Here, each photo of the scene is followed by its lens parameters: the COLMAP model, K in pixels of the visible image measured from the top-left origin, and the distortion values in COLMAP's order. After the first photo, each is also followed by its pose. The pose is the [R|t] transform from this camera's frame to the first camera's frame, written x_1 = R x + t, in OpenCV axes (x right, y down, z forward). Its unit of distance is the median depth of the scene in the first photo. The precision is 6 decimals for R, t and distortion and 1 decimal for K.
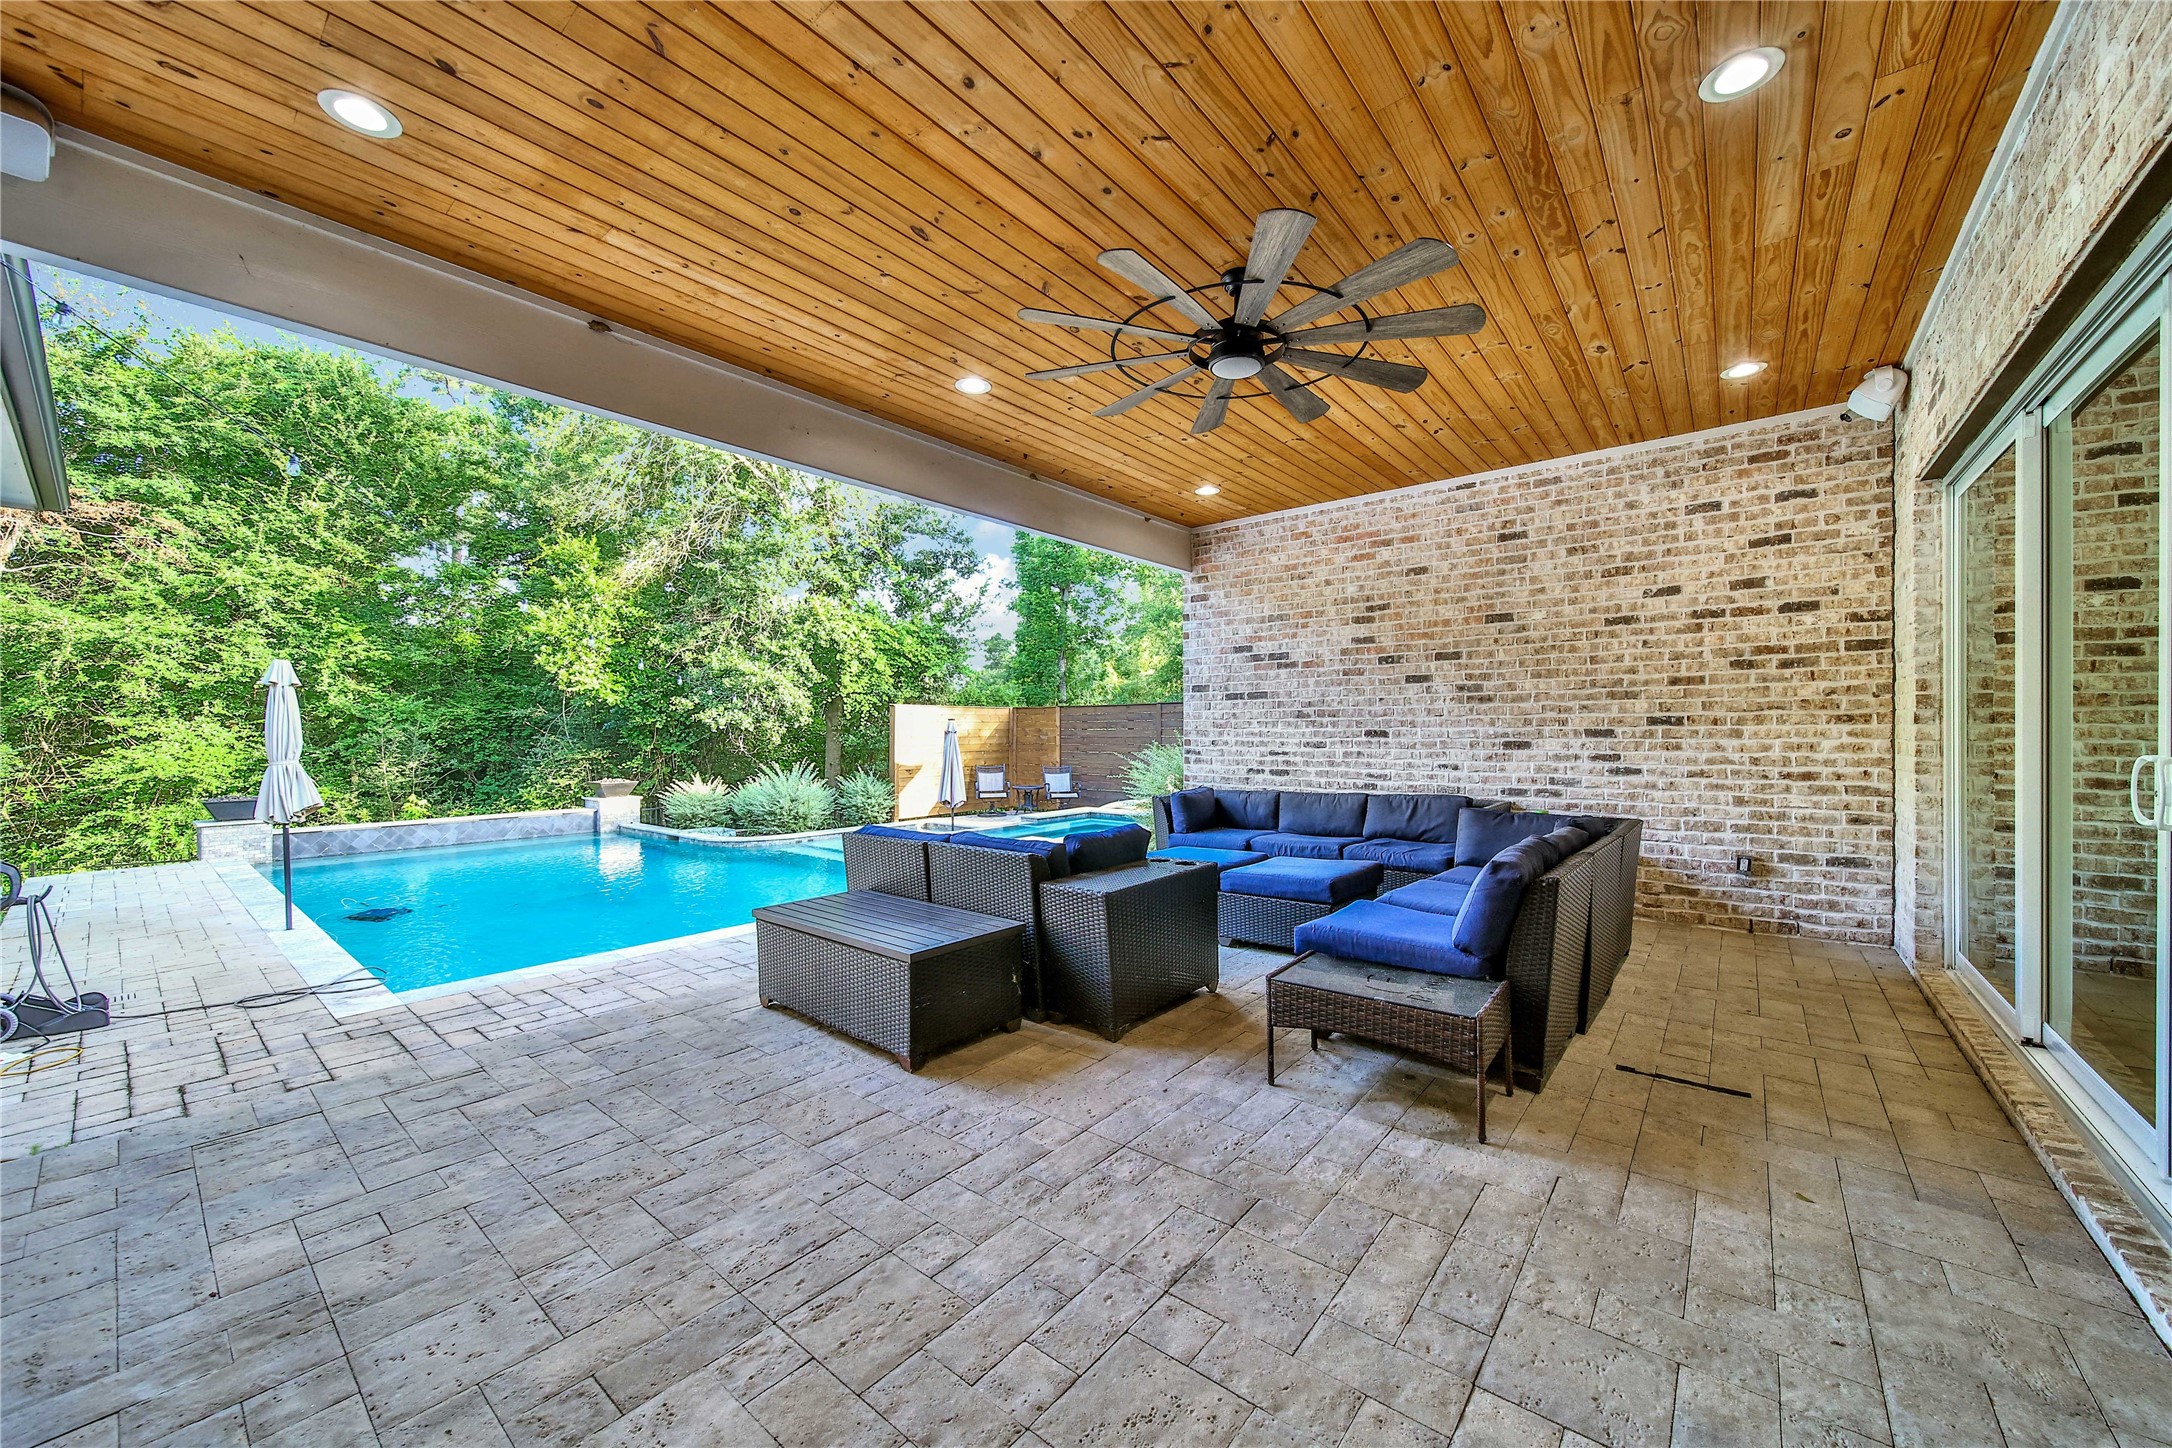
lens RADIAL K [[798.9, 0, 1081.3], [0, 798.9, 733.8], [0, 0, 1]] dist [0.000589, -0.001771]
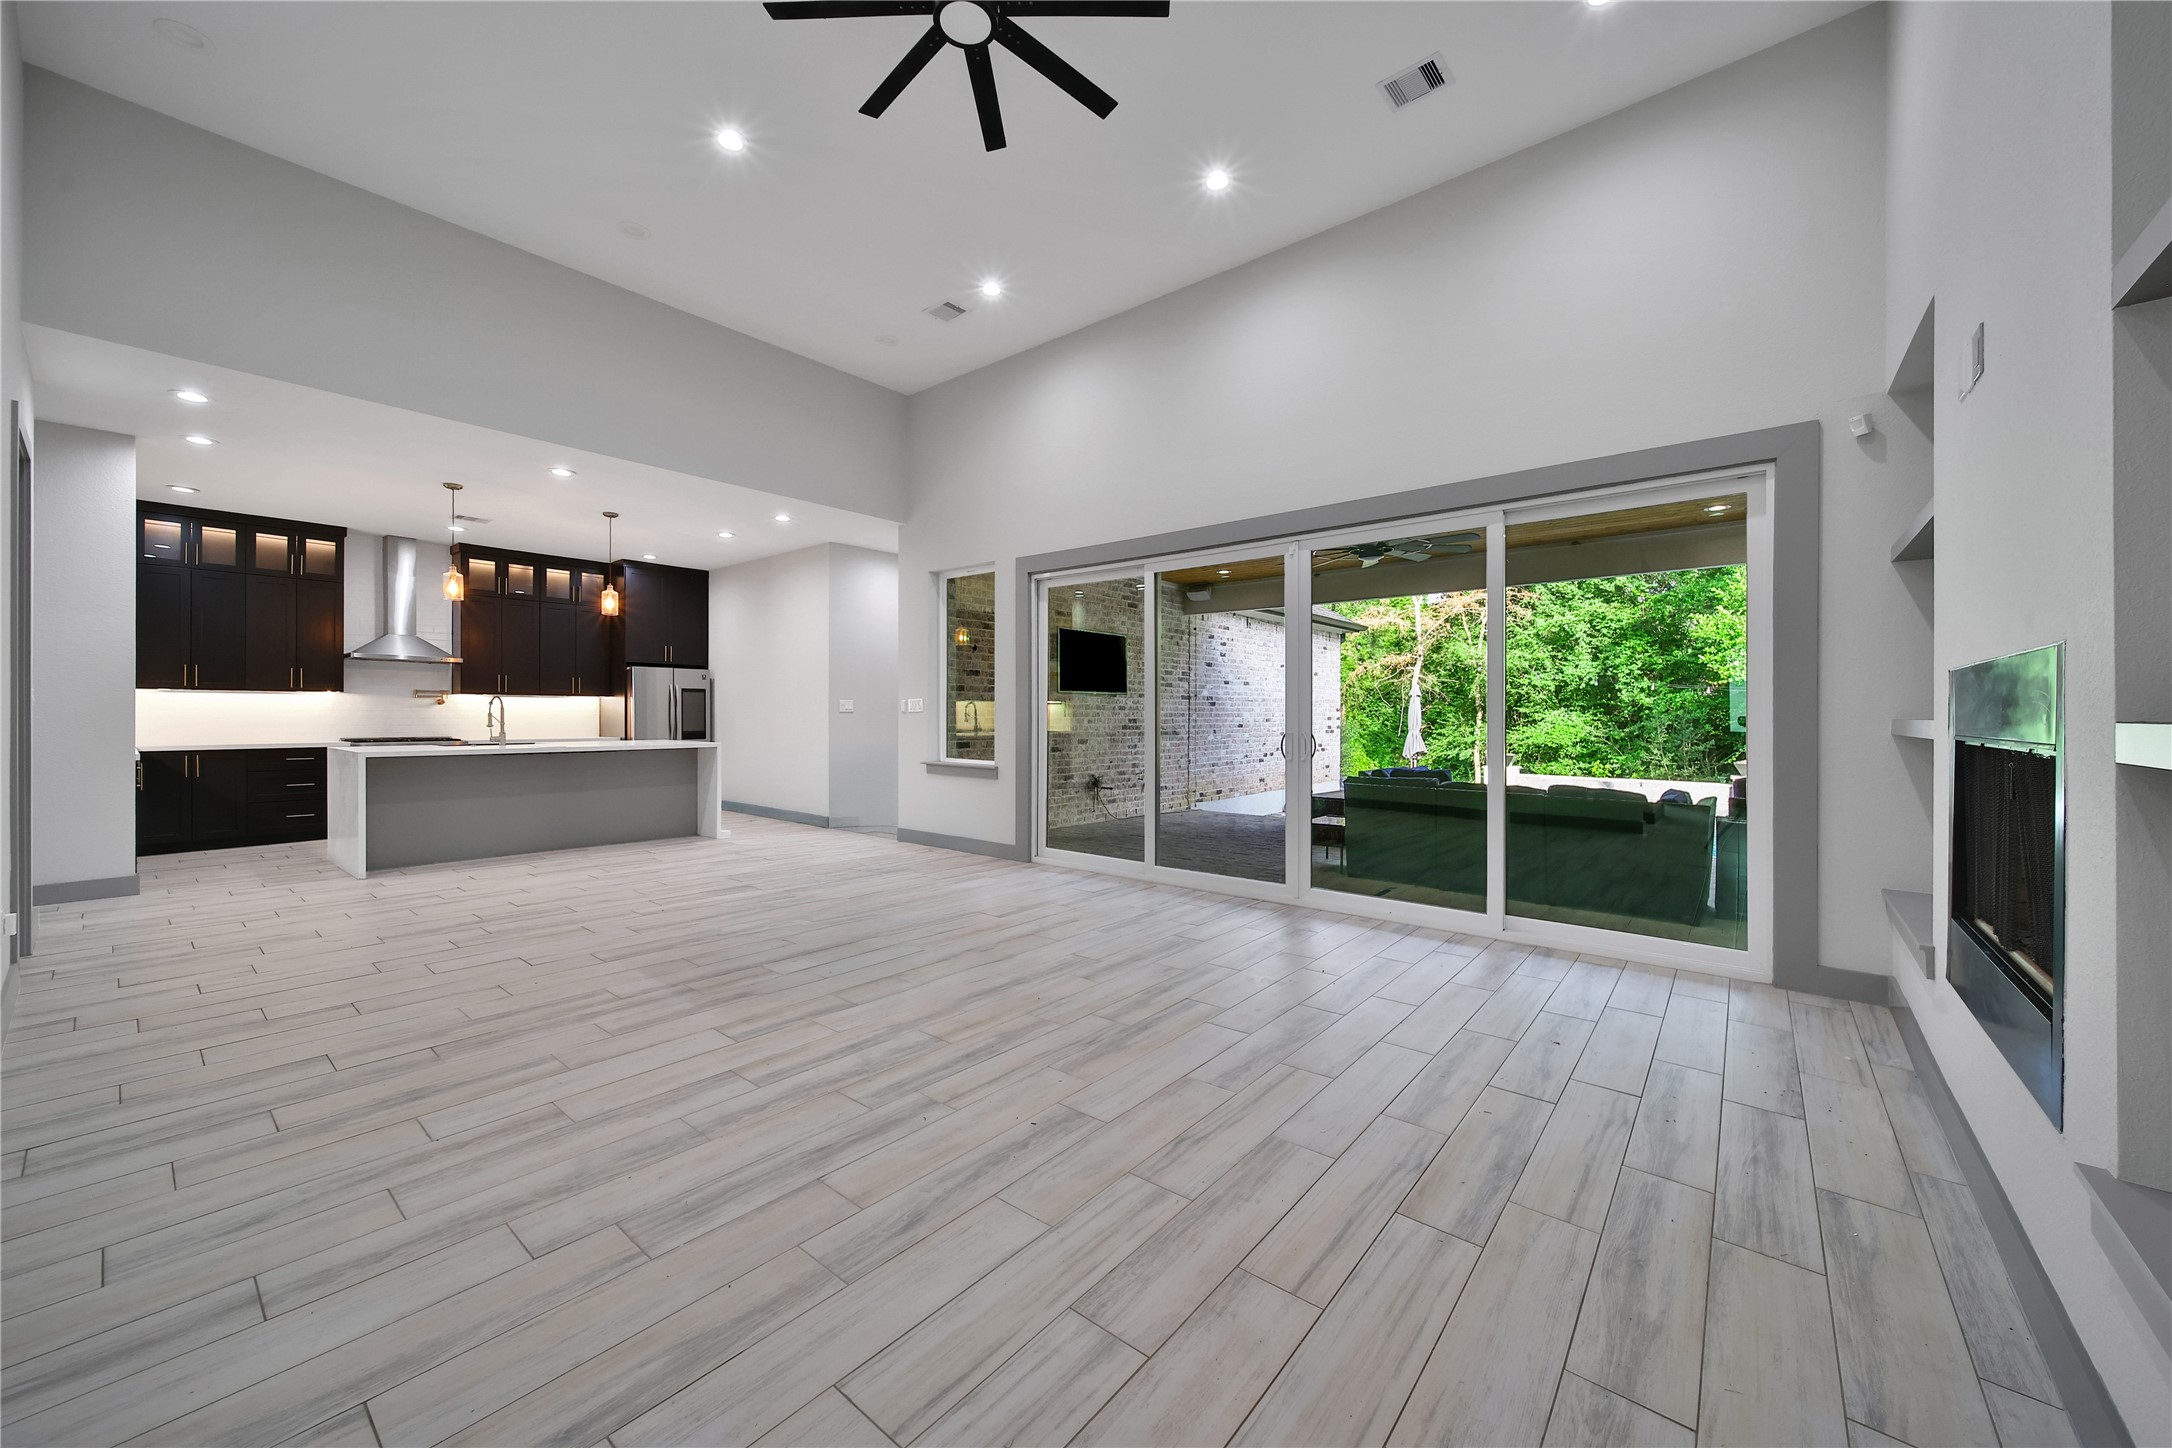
lens RADIAL K [[798.9, 0, 1081.3], [0, 798.9, 733.8], [0, 0, 1]] dist [0.000589, -0.001771]
pose [[-0.008603, 0.026990, -0.999599, 1.215168], [-0.008801, 0.999595, 0.027066, -0.009714], [0.999924, 0.009031, -0.008362, 0.094893]]
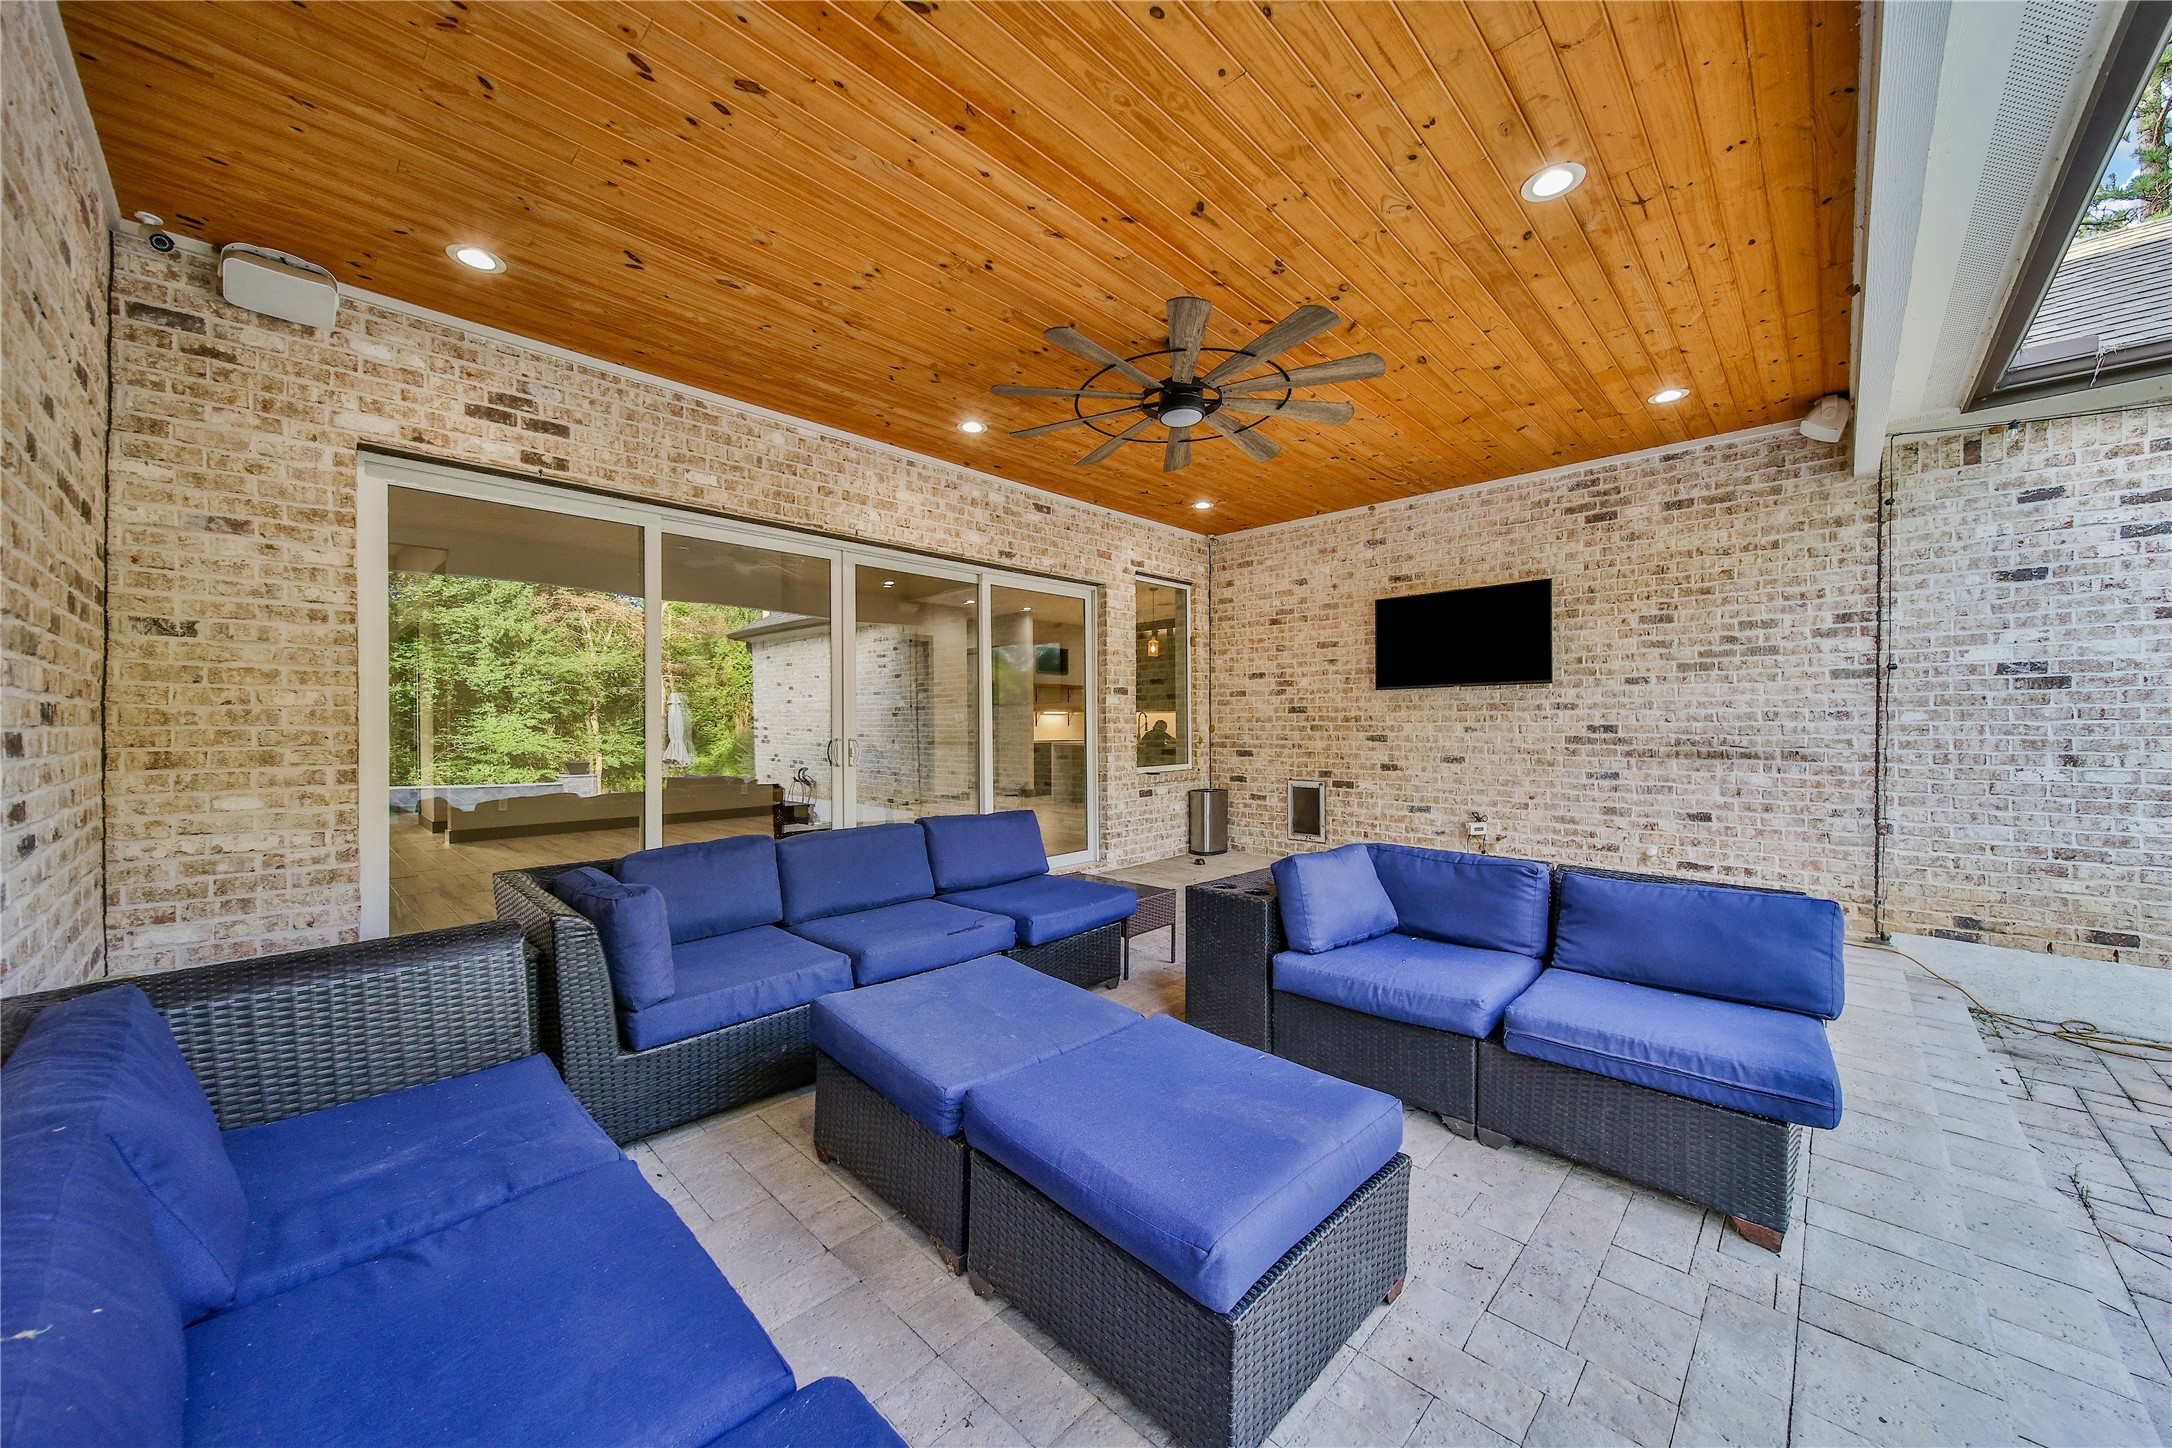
lens RADIAL K [[784.5, 0, 1075.7], [0, 784.5, 723.8], [0, 0, 1]] dist [0.000691, -0.001292]
pose [[-0.996992, 0.008396, 0.077054, 0.131130], [0.008675, 0.999957, 0.003284, -0.005907], [-0.077023, 0.003943, -0.997021, 1.073023]]
